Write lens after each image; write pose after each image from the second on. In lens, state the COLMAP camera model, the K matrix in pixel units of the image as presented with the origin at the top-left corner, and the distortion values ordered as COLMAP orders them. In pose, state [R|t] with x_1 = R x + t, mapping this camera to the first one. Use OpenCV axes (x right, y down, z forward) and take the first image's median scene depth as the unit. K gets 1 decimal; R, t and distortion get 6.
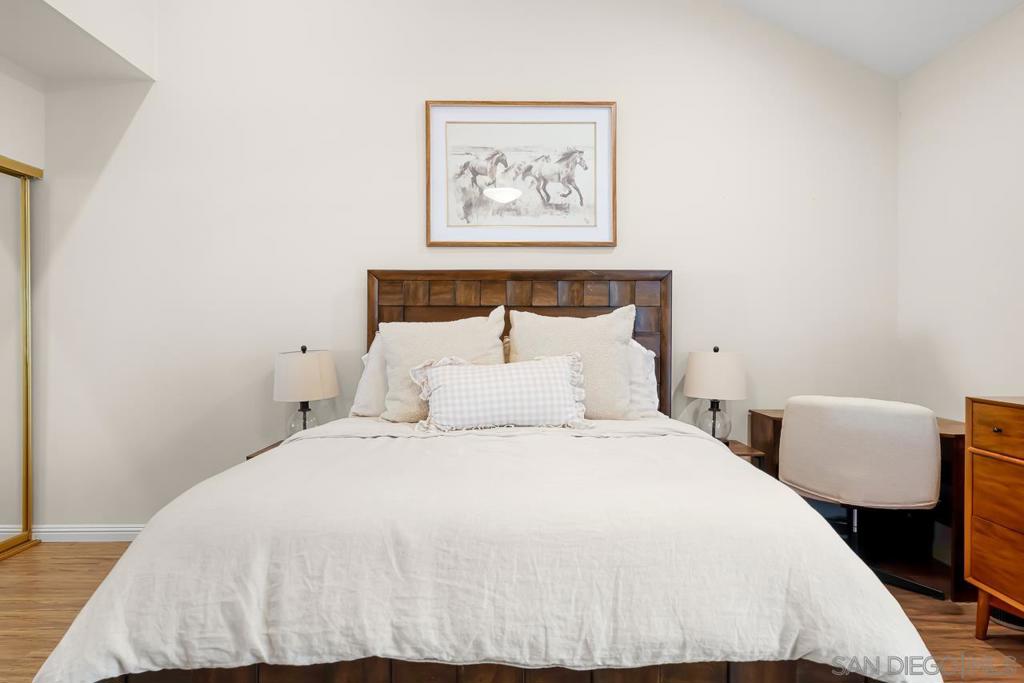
lens RADIAL K [[619.9, 0, 509.4], [0, 619.9, 340.6], [0, 0, 1]] dist [0.005917, 0.002527]
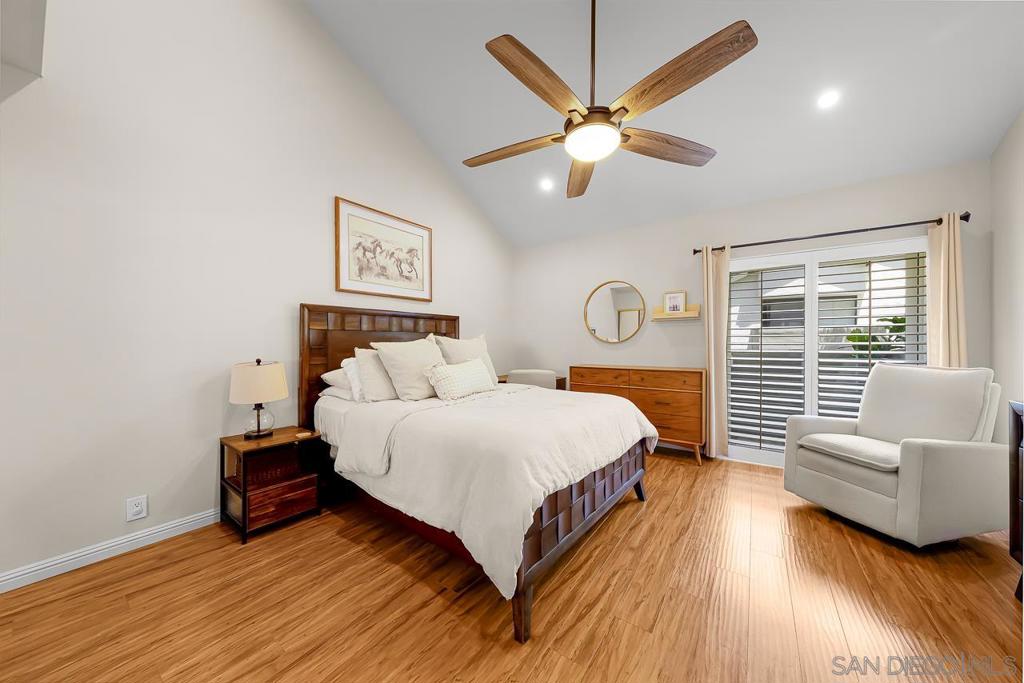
lens RADIAL K [[349.0, 0, 513.6], [0, 349.0, 343.7], [0, 0, 1]] dist [-0.007649, -0.000079]
pose [[0.593706, -0.004964, 0.804667, -0.562873], [0.015371, 0.999868, -0.005173, -0.010749], [-0.804535, 0.015440, 0.593704, 0.141299]]
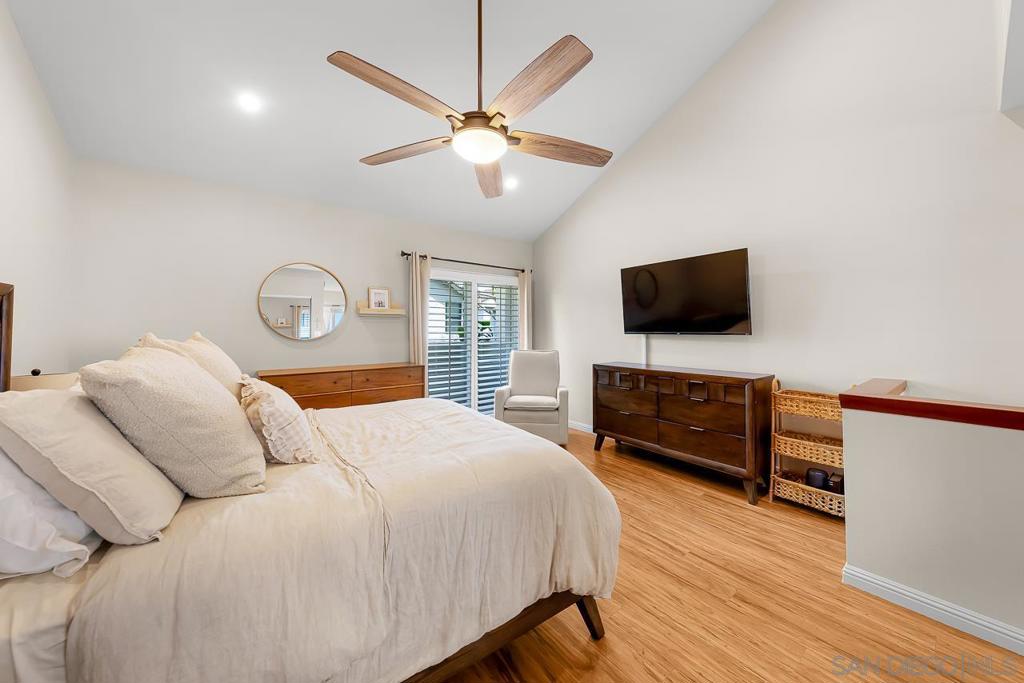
lens RADIAL K [[349.0, 0, 519.7], [0, 349.0, 324.5], [0, 0, 1]] dist [-0.007649, -0.000079]
pose [[-0.597364, 0.011000, 0.801895, -0.519795], [0.010430, 0.999928, -0.005947, -0.045949], [-0.801903, 0.004812, -0.597435, 0.708155]]
